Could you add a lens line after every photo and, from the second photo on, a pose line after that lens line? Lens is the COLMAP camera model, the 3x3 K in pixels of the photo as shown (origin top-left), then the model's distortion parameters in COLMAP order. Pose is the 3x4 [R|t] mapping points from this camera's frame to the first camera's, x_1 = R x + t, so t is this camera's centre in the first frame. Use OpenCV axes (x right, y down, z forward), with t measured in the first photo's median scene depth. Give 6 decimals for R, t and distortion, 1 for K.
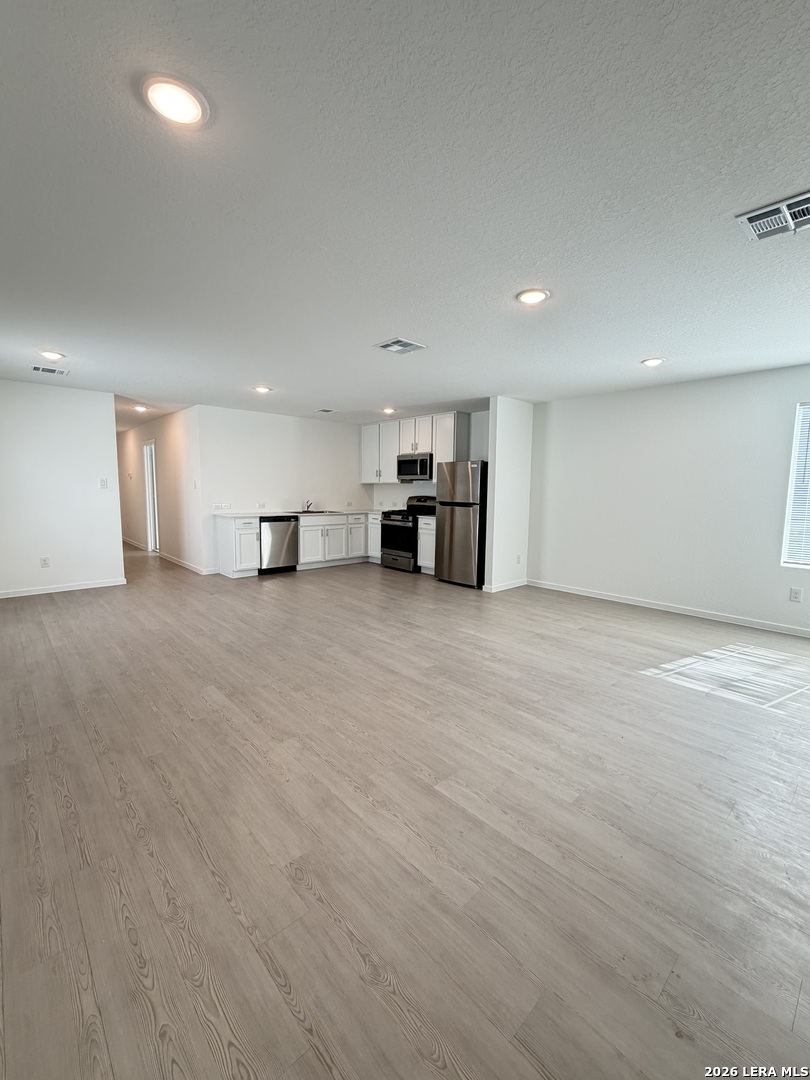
lens RADIAL K [[451.4, 0, 401.1], [0, 451.4, 535.6], [0, 0, 1]] dist [0.001306, -0.000065]
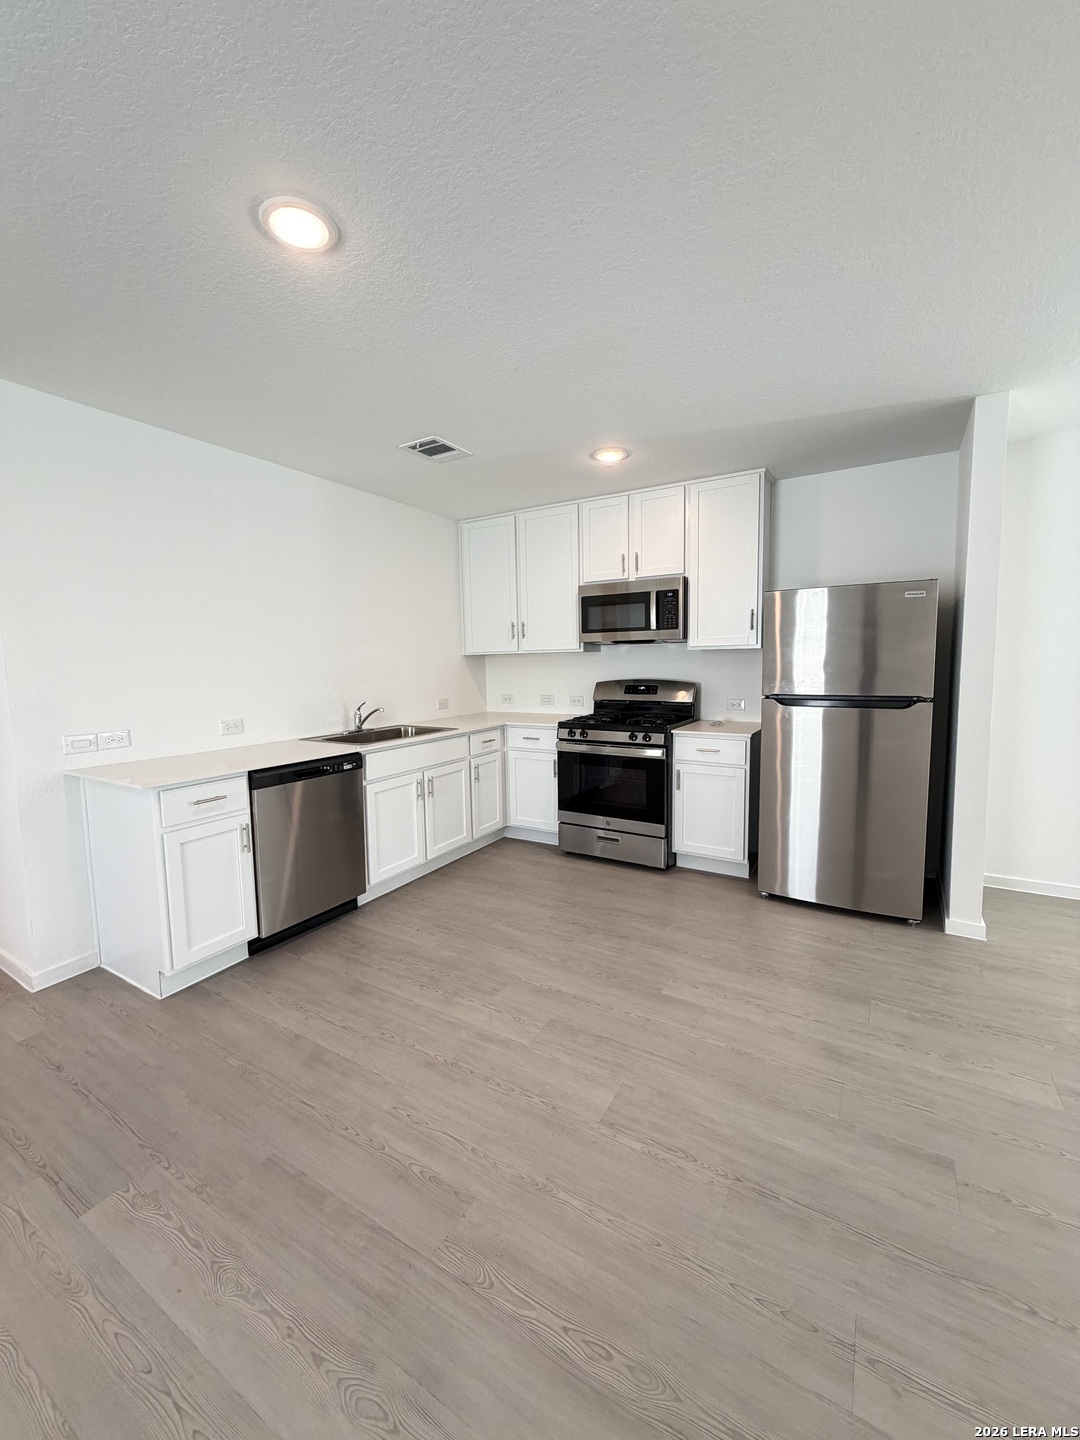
lens RADIAL K [[573.8, 0, 539.3], [0, 573.8, 716.0], [0, 0, 1]] dist [0.000367, -0.000200]
pose [[0.955094, -0.058198, 0.290531, -0.235442], [0.060534, 0.998166, 0.000950, -0.067434], [-0.290054, 0.016680, 0.956865, 0.572927]]
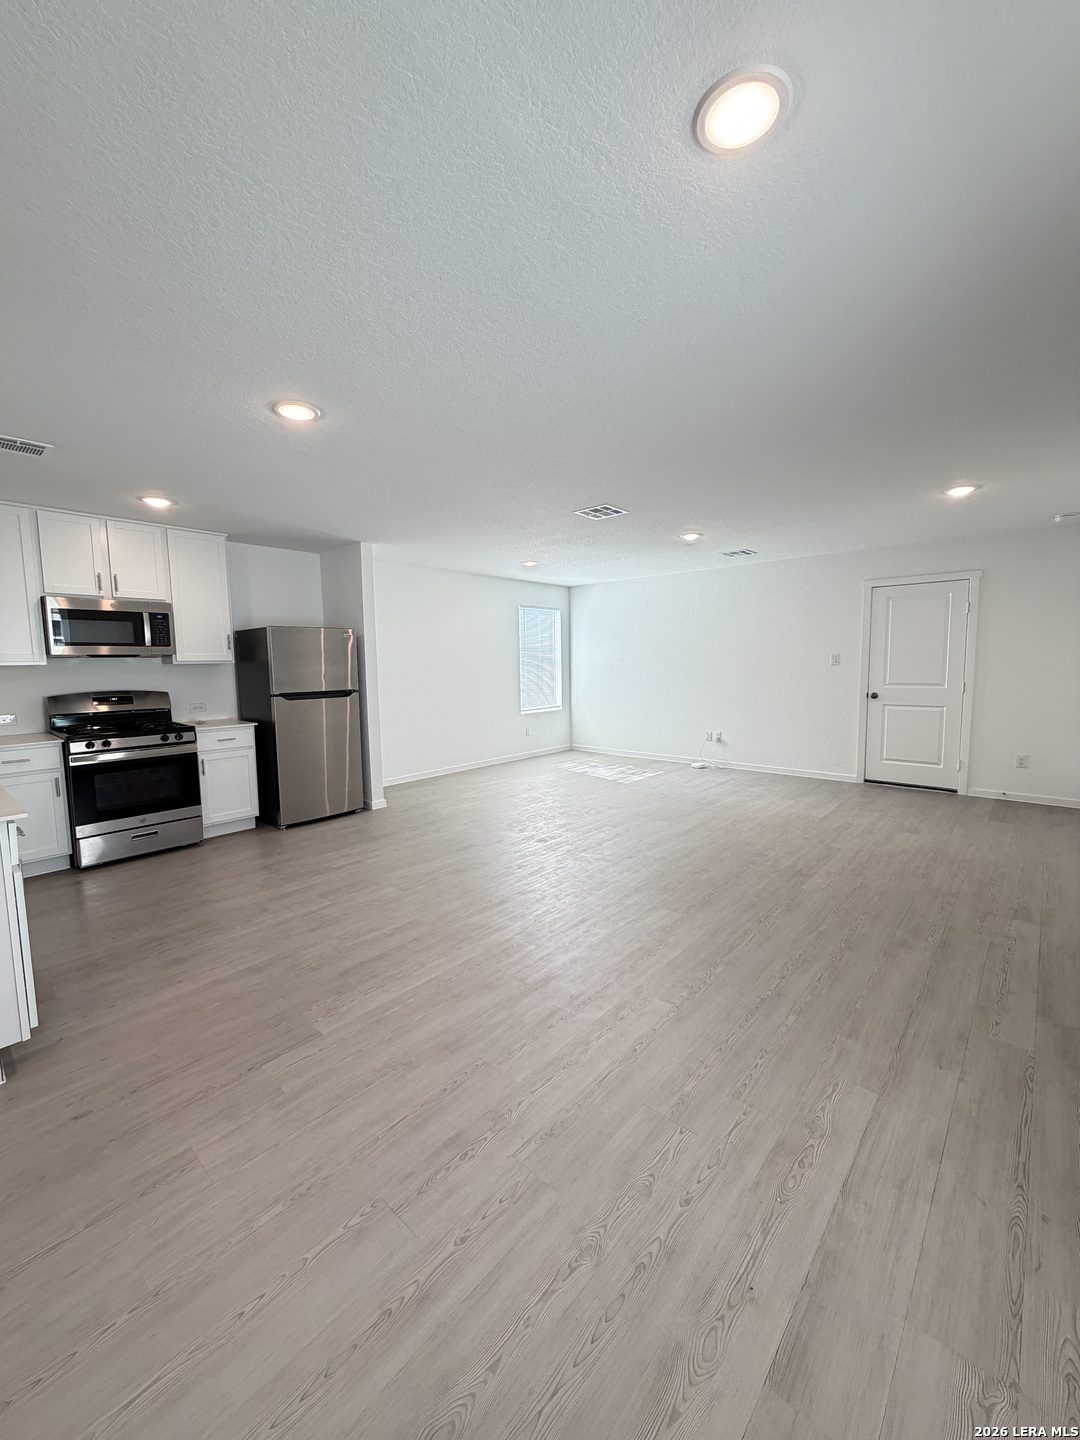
lens RADIAL K [[577.1, 0, 535.6], [0, 577.1, 720.5], [0, 0, 1]] dist [0.001876, 0.000427]
pose [[-0.105427, -0.114954, 0.987760, -0.662320], [0.117622, 0.984882, 0.127173, -0.093626], [-0.987446, 0.129590, -0.090312, 0.717886]]
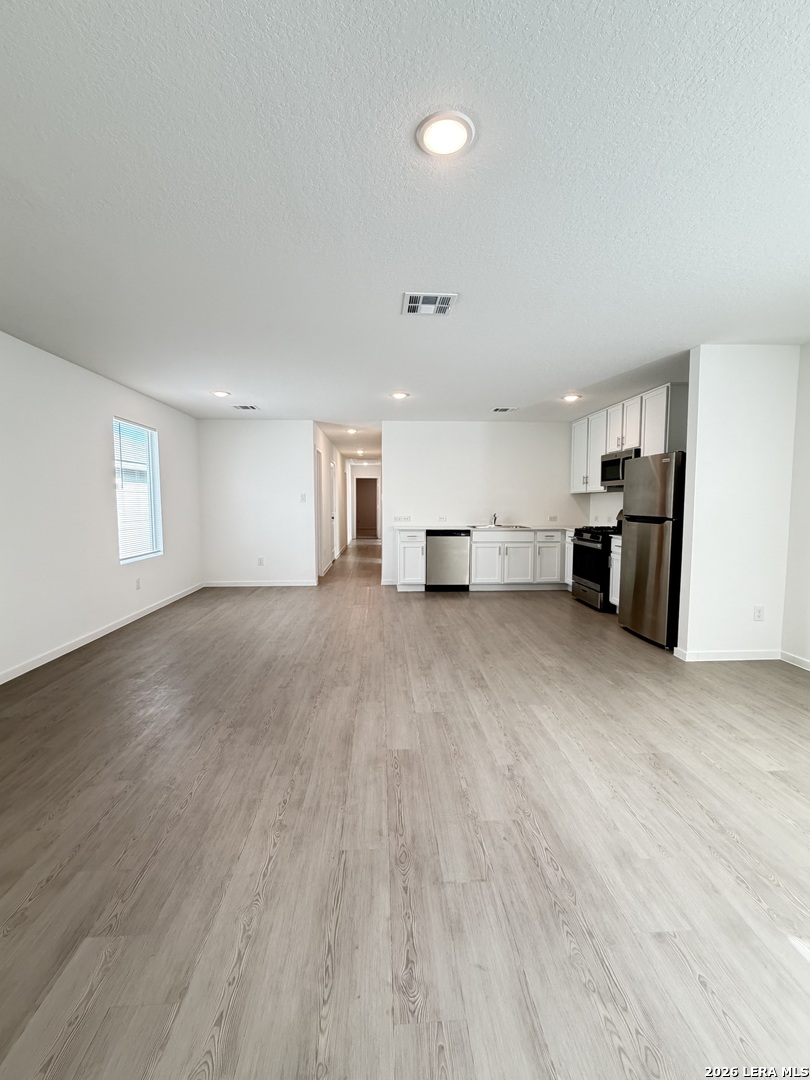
lens RADIAL K [[451.4, 0, 401.1], [0, 451.4, 535.6], [0, 0, 1]] dist [0.001306, -0.000065]
pose [[0.773466, 0.034995, -0.632871, 0.248659], [-0.056585, 0.998300, -0.013954, -0.013749], [0.631307, 0.046604, 0.774131, 0.227944]]
